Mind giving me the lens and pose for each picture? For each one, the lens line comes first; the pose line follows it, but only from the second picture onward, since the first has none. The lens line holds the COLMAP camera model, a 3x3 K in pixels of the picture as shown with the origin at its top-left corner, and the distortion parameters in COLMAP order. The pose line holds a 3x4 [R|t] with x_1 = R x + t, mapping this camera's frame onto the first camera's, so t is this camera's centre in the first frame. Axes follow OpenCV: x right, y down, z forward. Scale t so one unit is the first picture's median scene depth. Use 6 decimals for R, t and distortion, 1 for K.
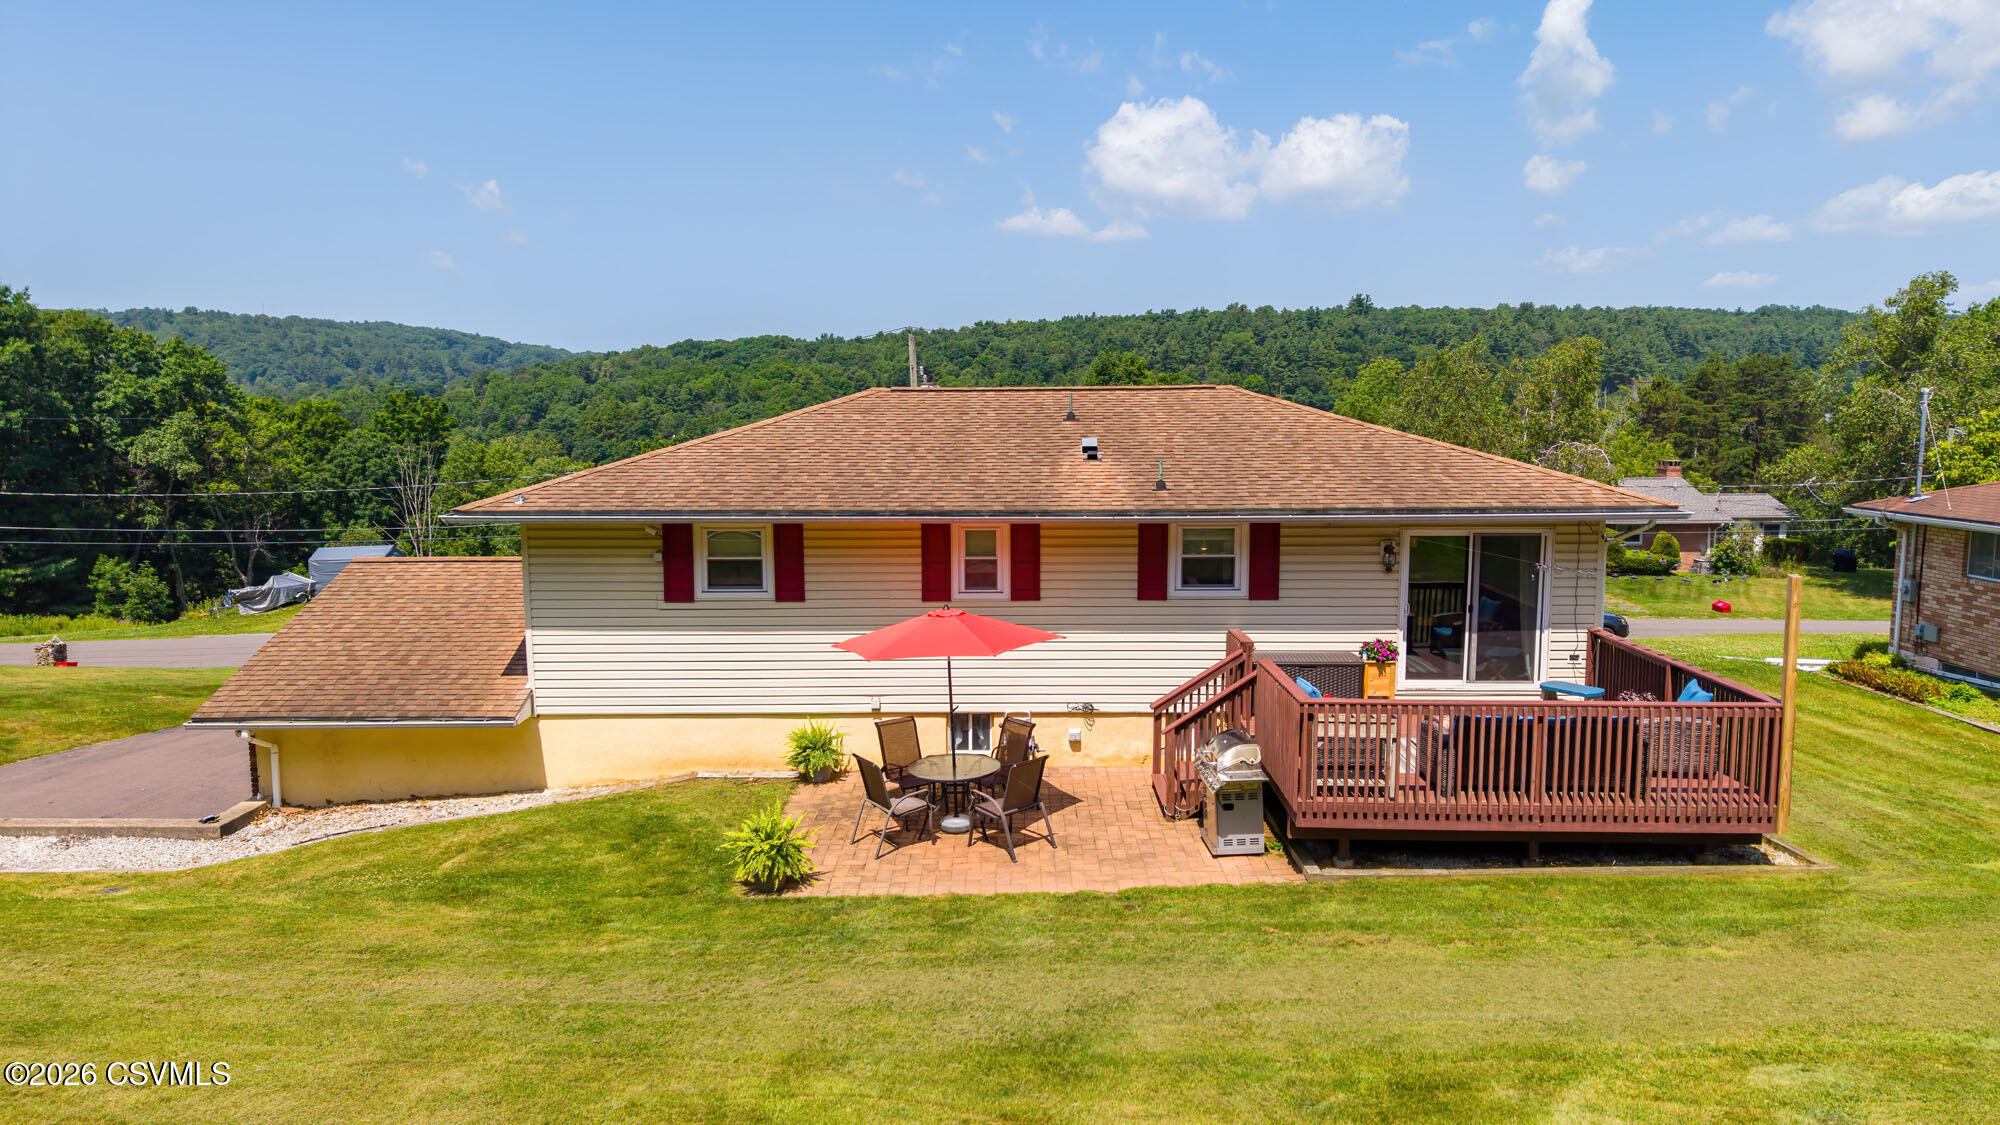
lens RADIAL K [[1327.2, 0, 1001.1], [0, 1327.2, 560.4], [0, 0, 1]] dist [0.040857, -0.048774]
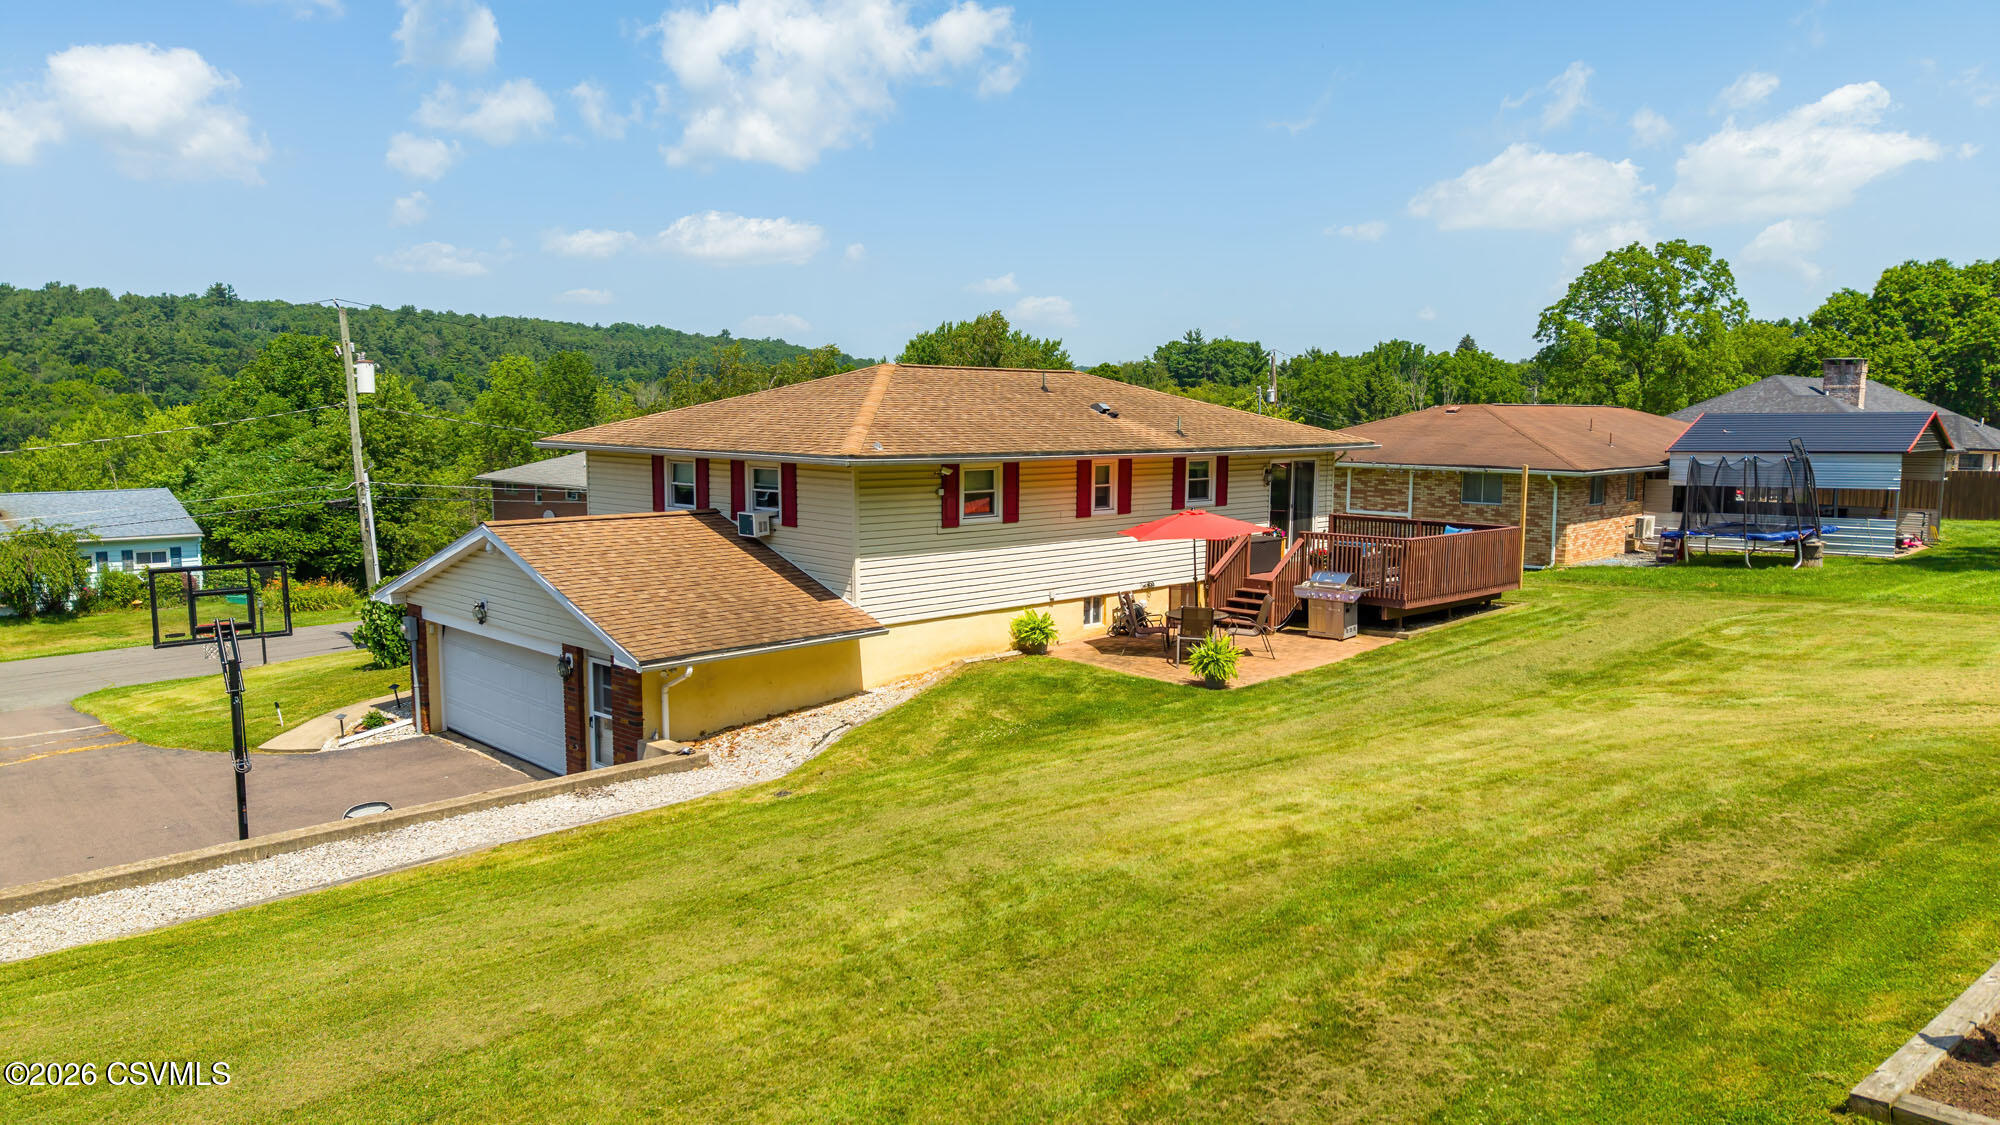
lens RADIAL K [[1327.2, 0, 1001.1], [0, 1327.2, 560.4], [0, 0, 1]] dist [0.040857, -0.048774]
pose [[0.698807, -0.071395, 0.711738, -1.116263], [0.073826, 0.996892, 0.027515, 0.031377], [-0.711490, 0.033317, 0.701906, 0.075535]]
